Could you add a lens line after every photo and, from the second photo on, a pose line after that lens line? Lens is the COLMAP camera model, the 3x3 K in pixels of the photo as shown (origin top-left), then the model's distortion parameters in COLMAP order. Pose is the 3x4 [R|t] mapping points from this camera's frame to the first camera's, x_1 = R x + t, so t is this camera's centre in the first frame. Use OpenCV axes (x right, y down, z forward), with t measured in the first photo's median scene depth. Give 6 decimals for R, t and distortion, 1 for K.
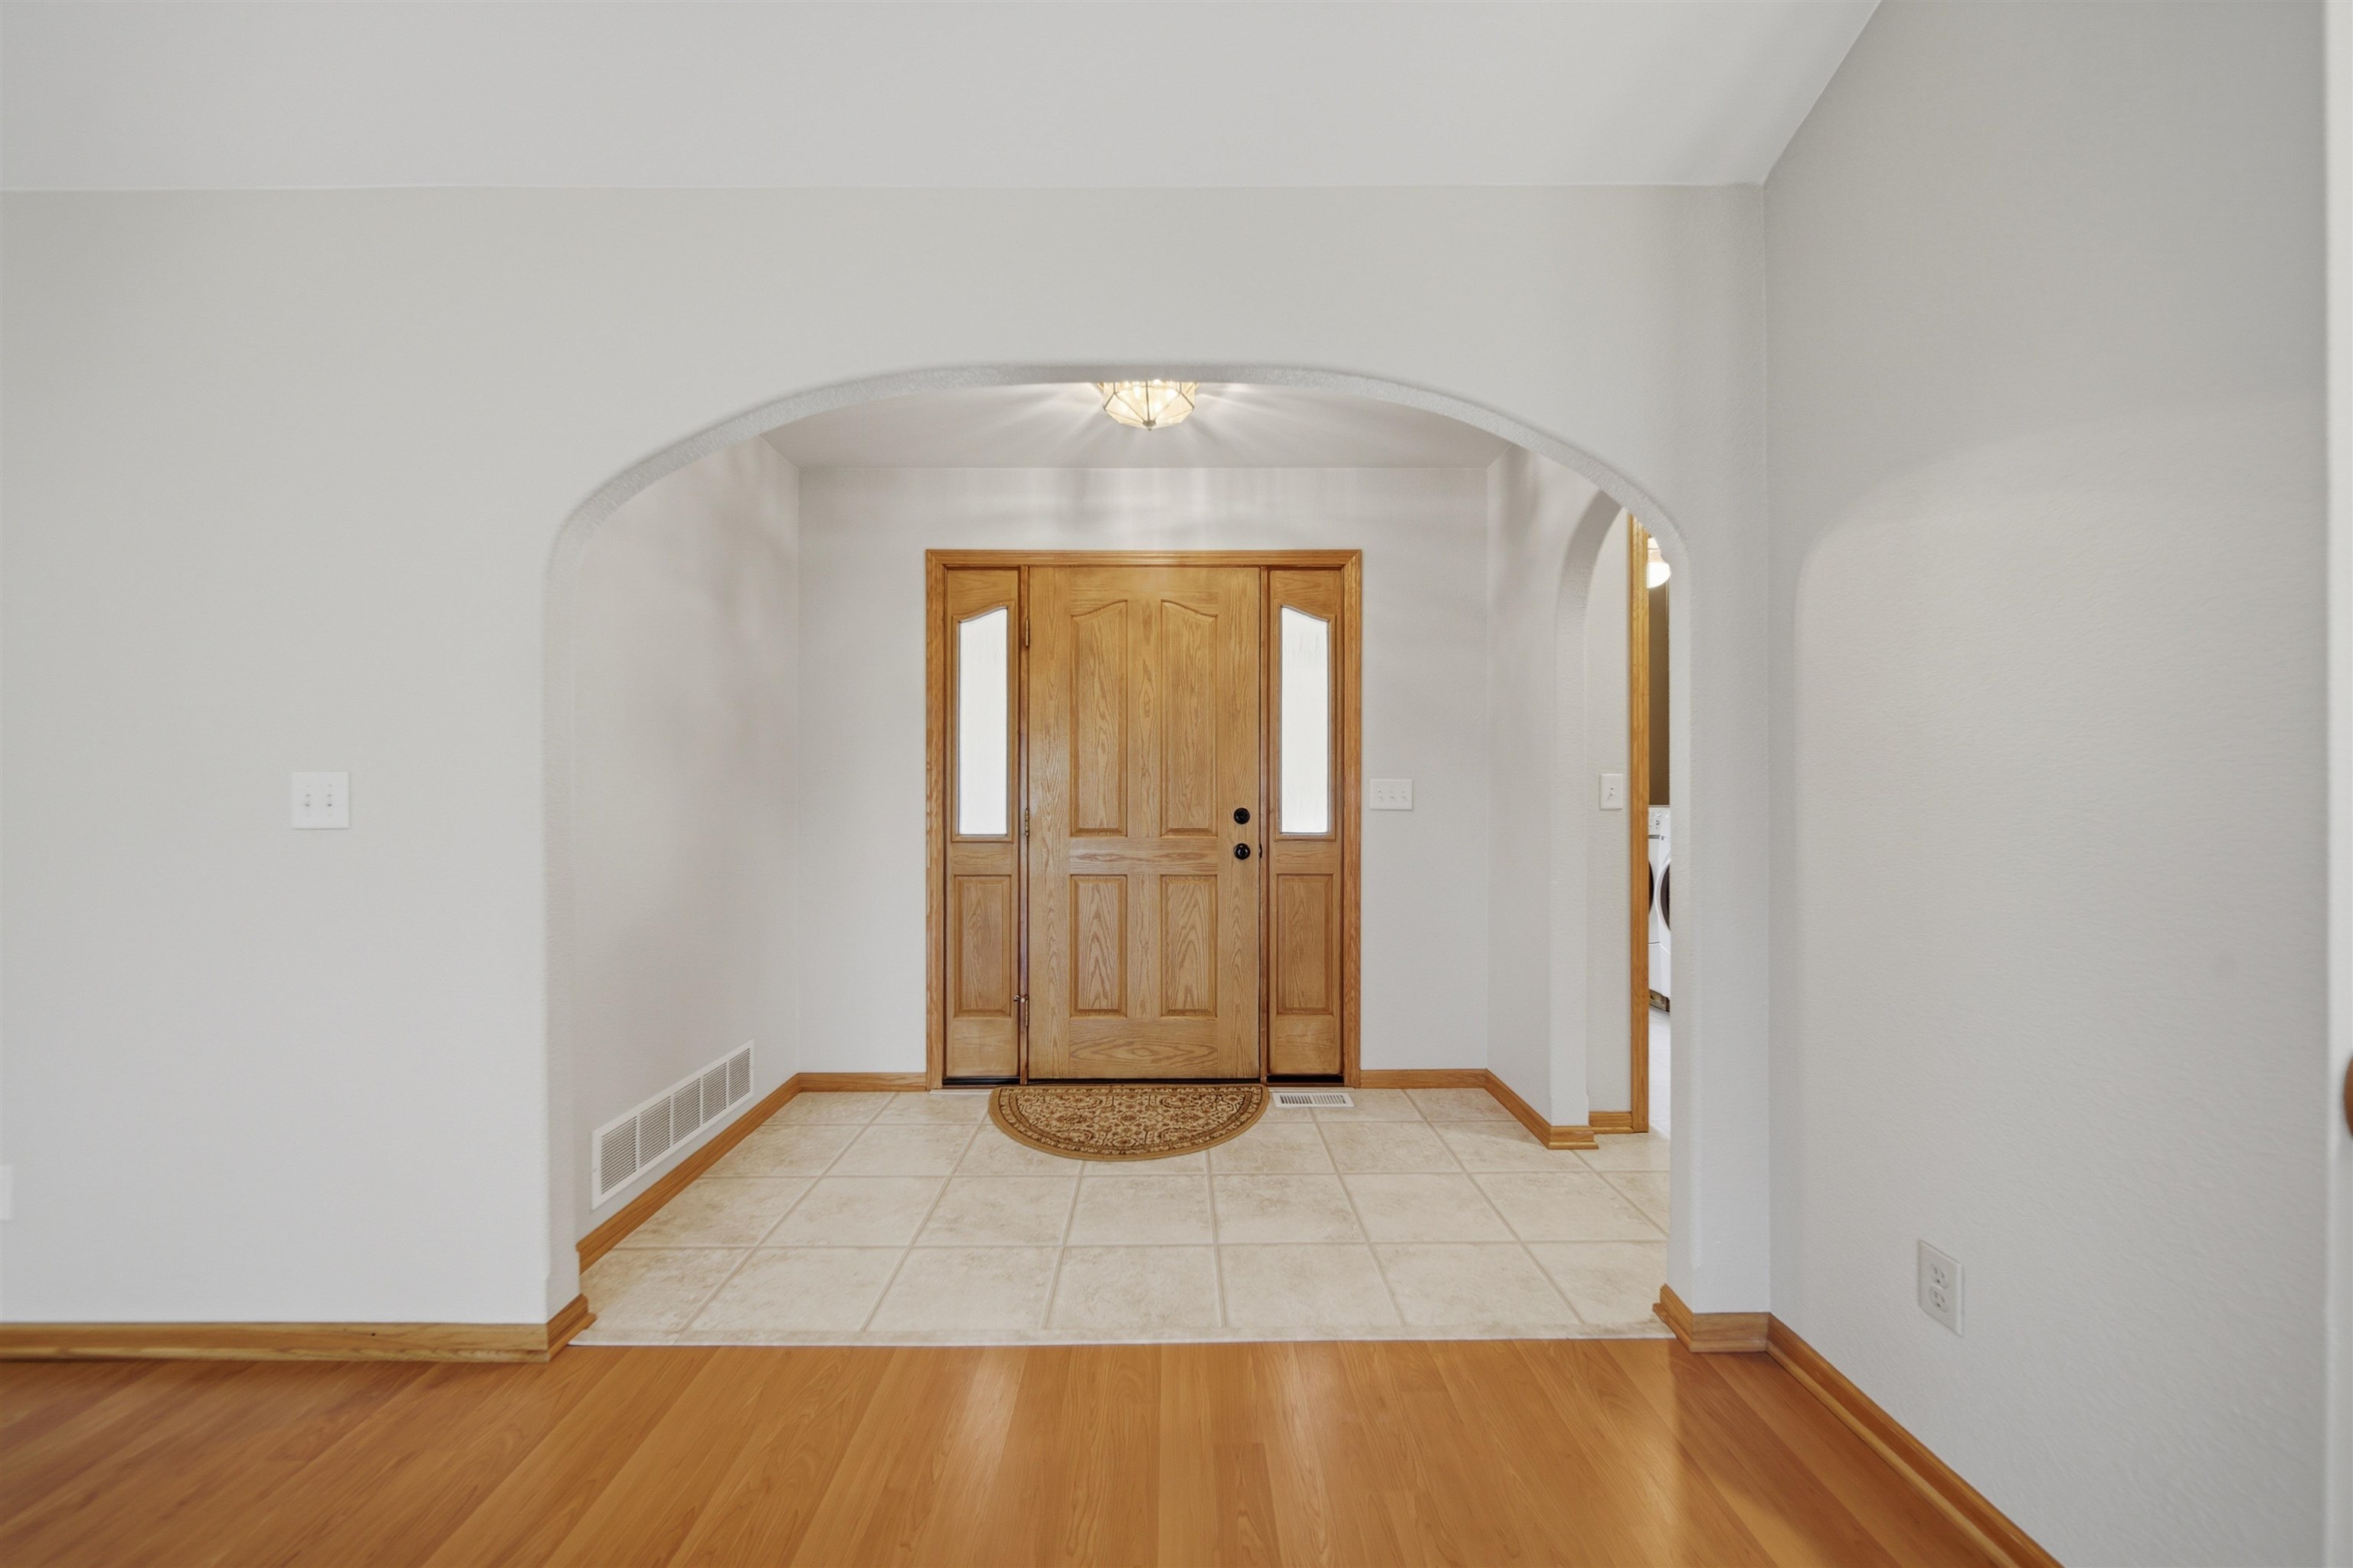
lens RADIAL K [[833.4, 0, 1173.9], [0, 833.4, 792.6], [0, 0, 1]] dist [-0.005612, -0.000207]
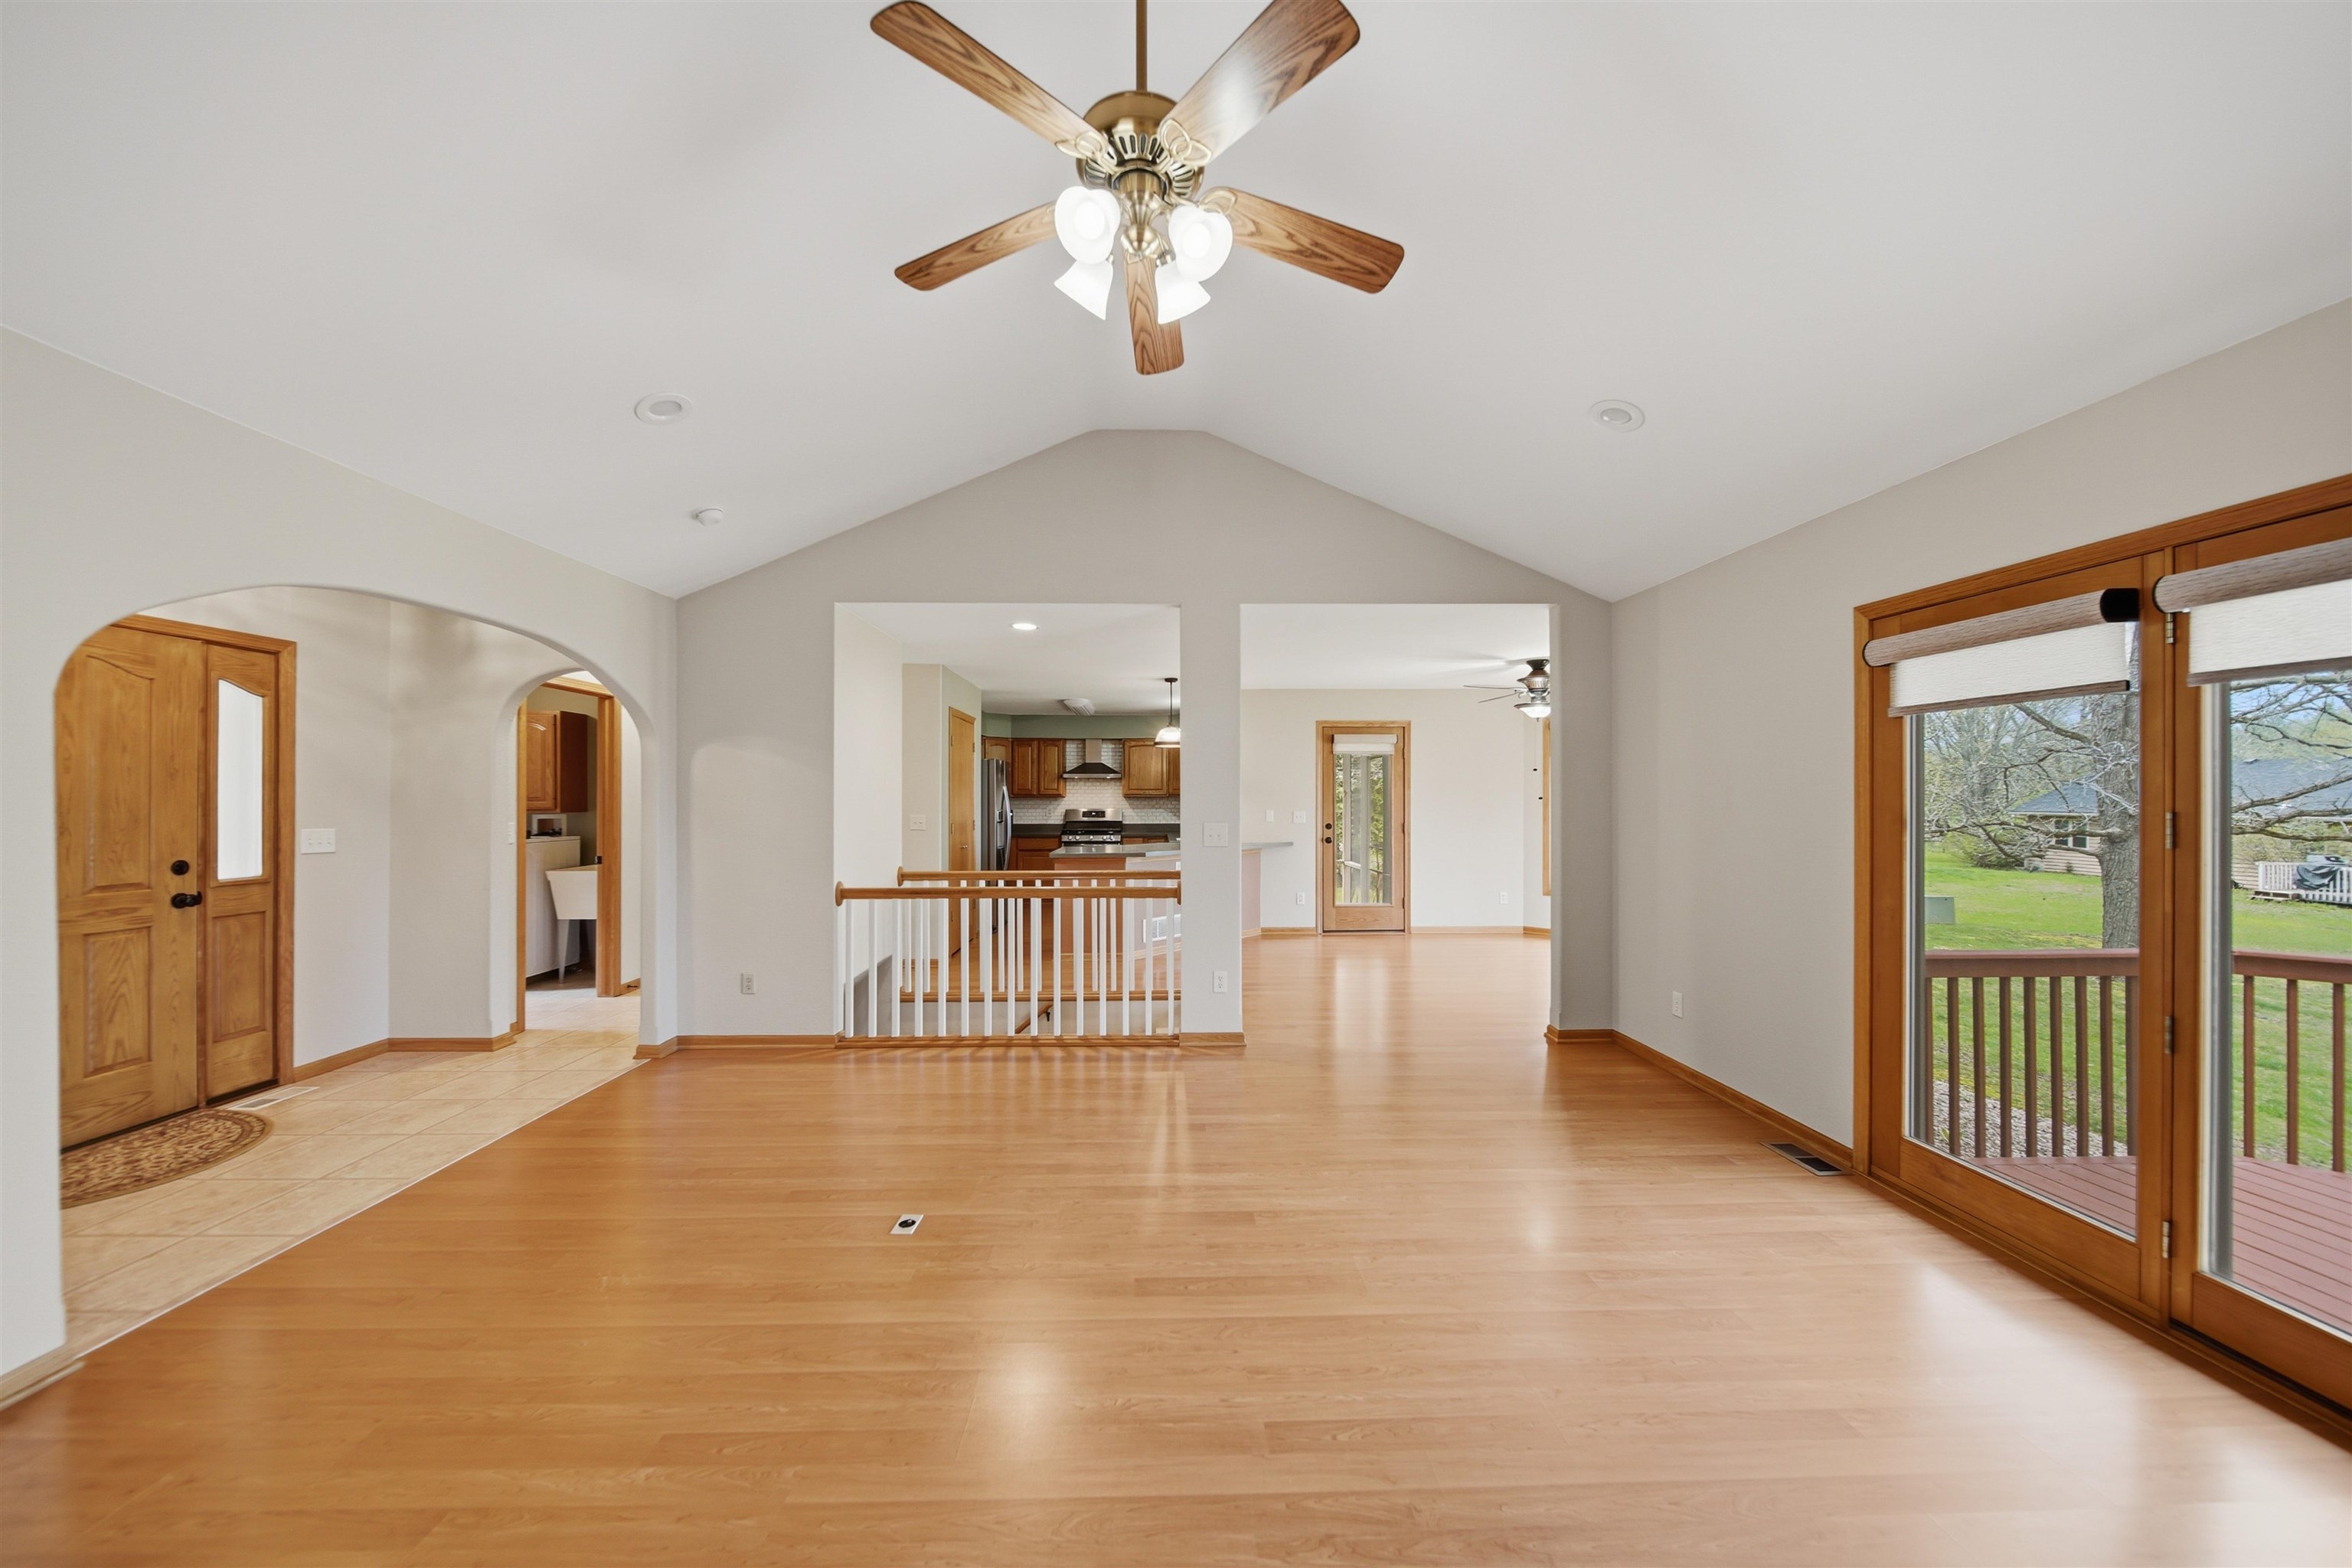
lens RADIAL K [[833.0, 0, 1173.4], [0, 833.0, 792.6], [0, 0, 1]] dist [-0.005612, -0.000207]
pose [[-0.016809, 0.008033, 0.999826, -1.011843], [0.004742, 0.999957, -0.007954, -0.054748], [-0.999847, 0.004607, -0.016847, -0.270146]]
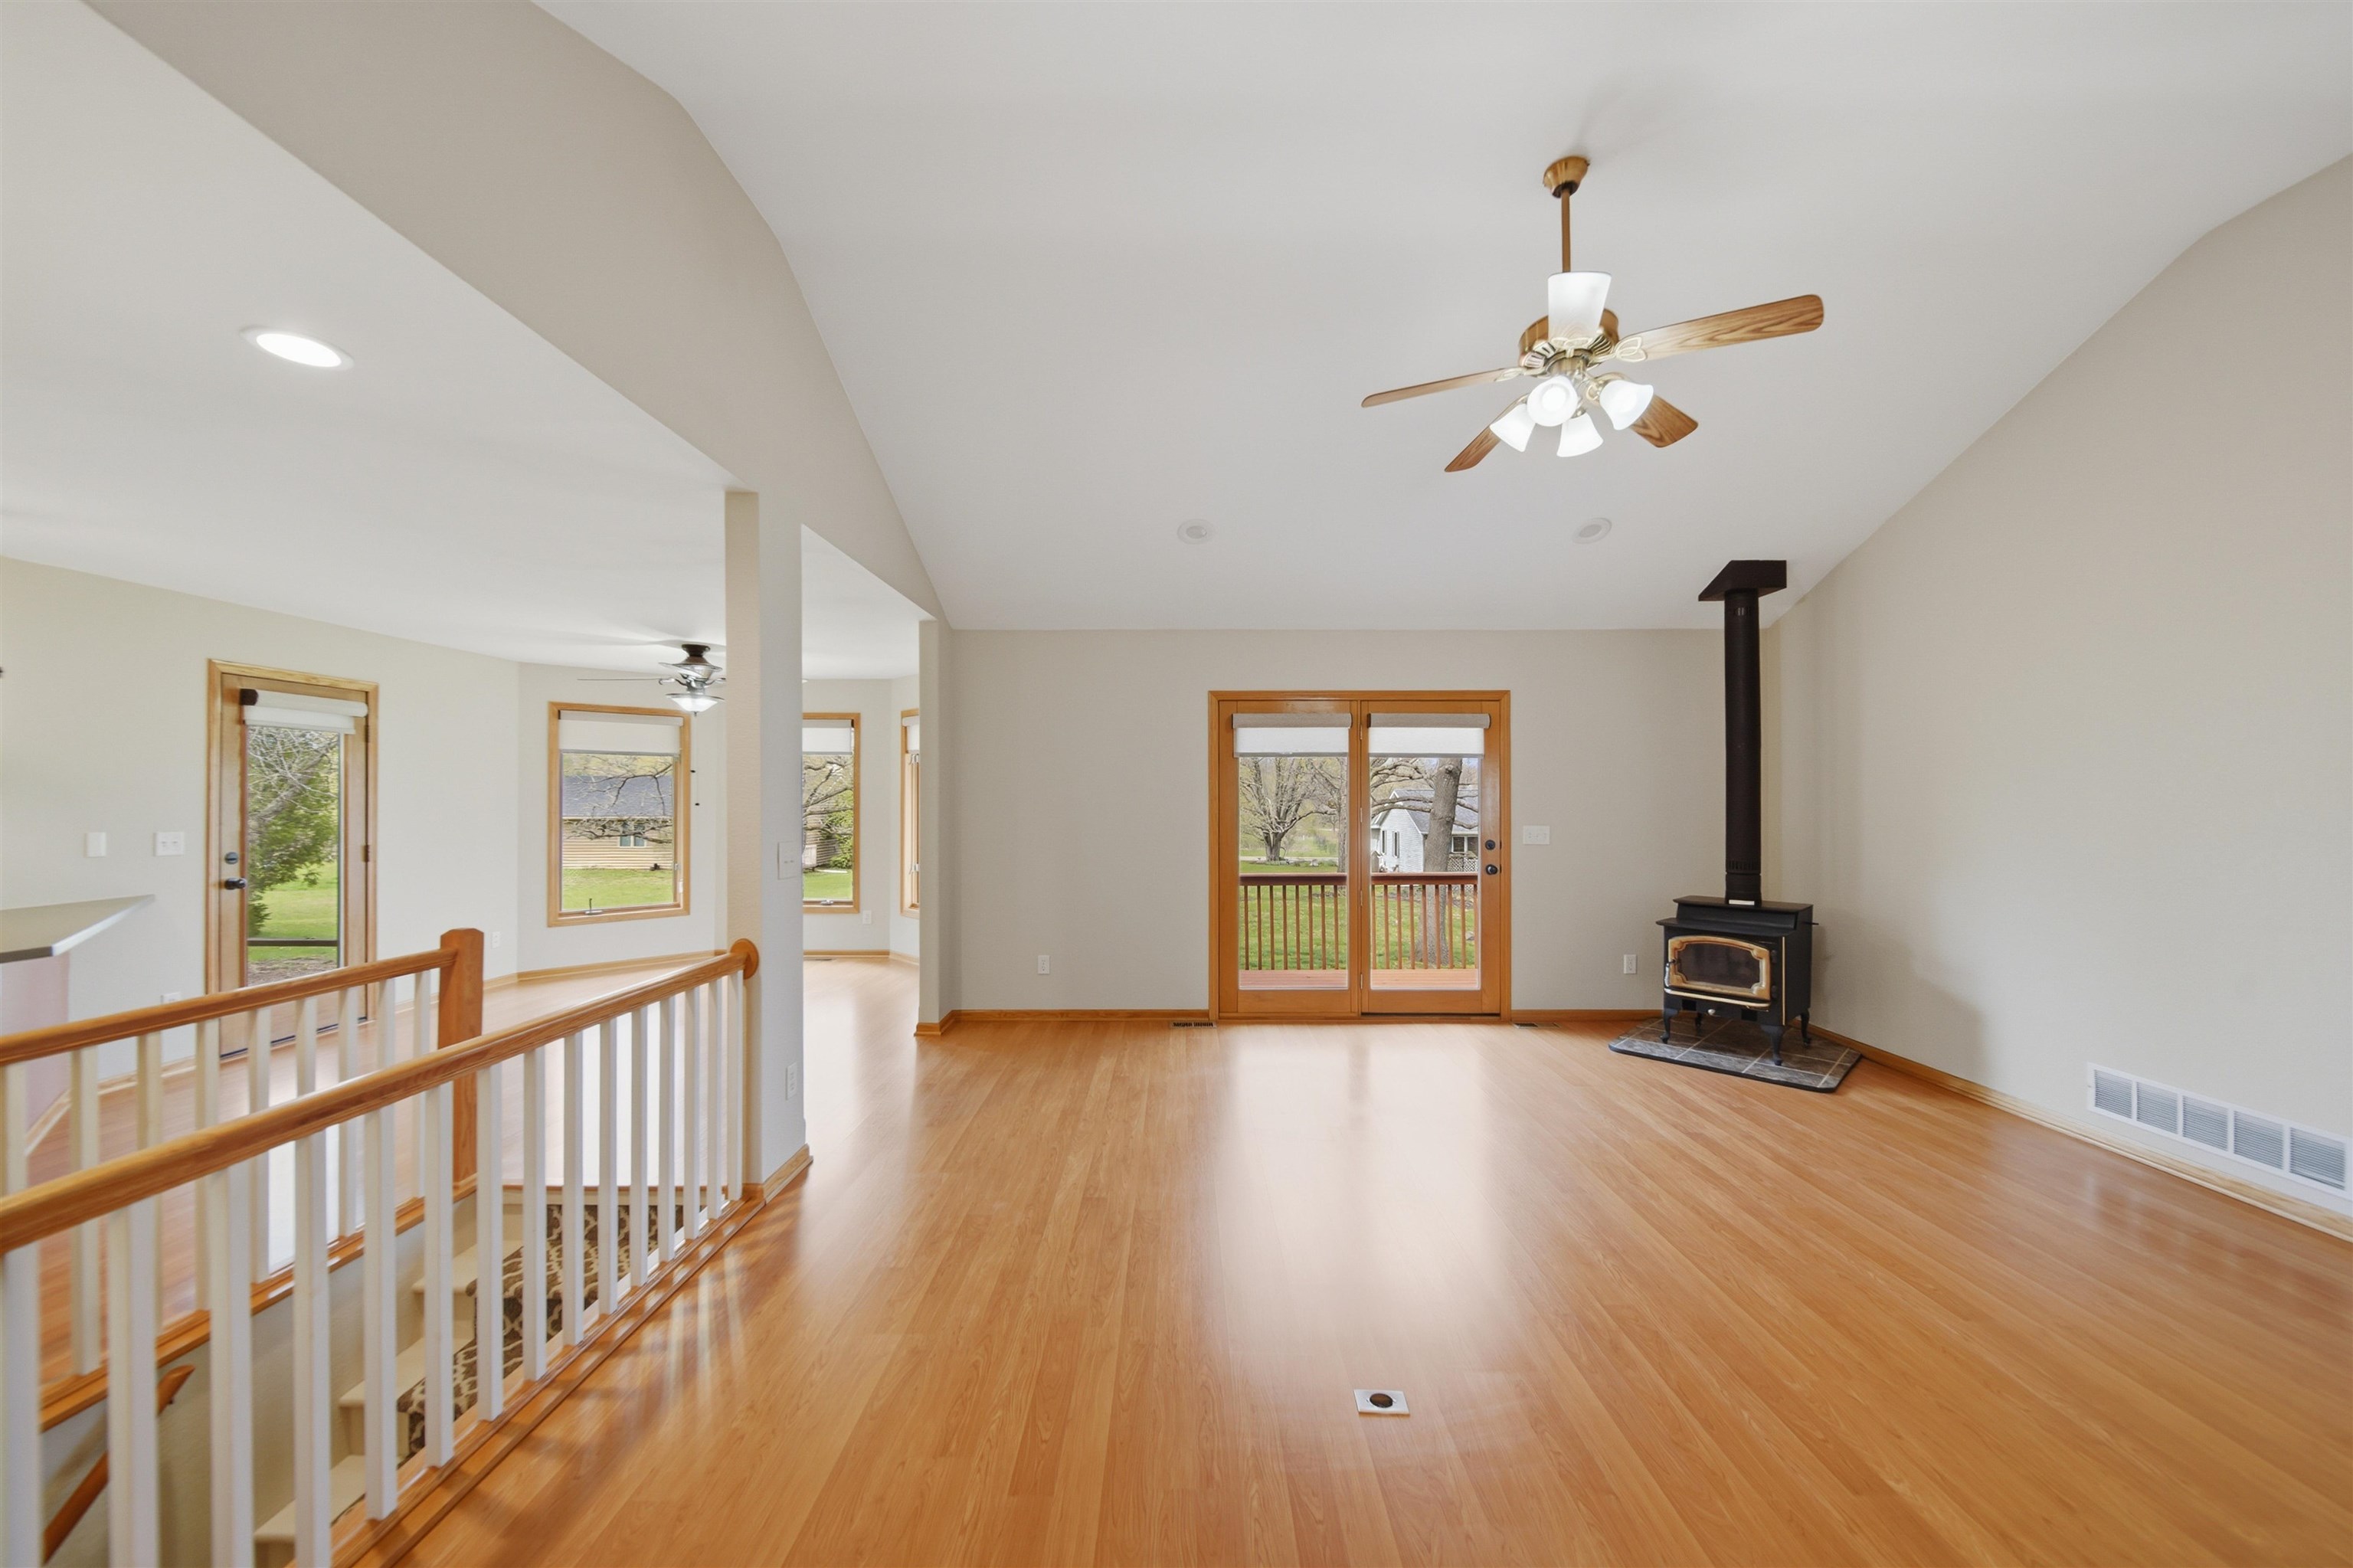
lens RADIAL K [[852.4, 0, 1175.1], [0, 852.4, 794.3], [0, 0, 1]] dist [-0.002257, -0.000380]
pose [[-0.999874, 0.004458, 0.015205, -0.060447], [0.004430, 0.999989, -0.001830, -0.065703], [-0.015213, -0.001762, -0.999883, 0.575925]]
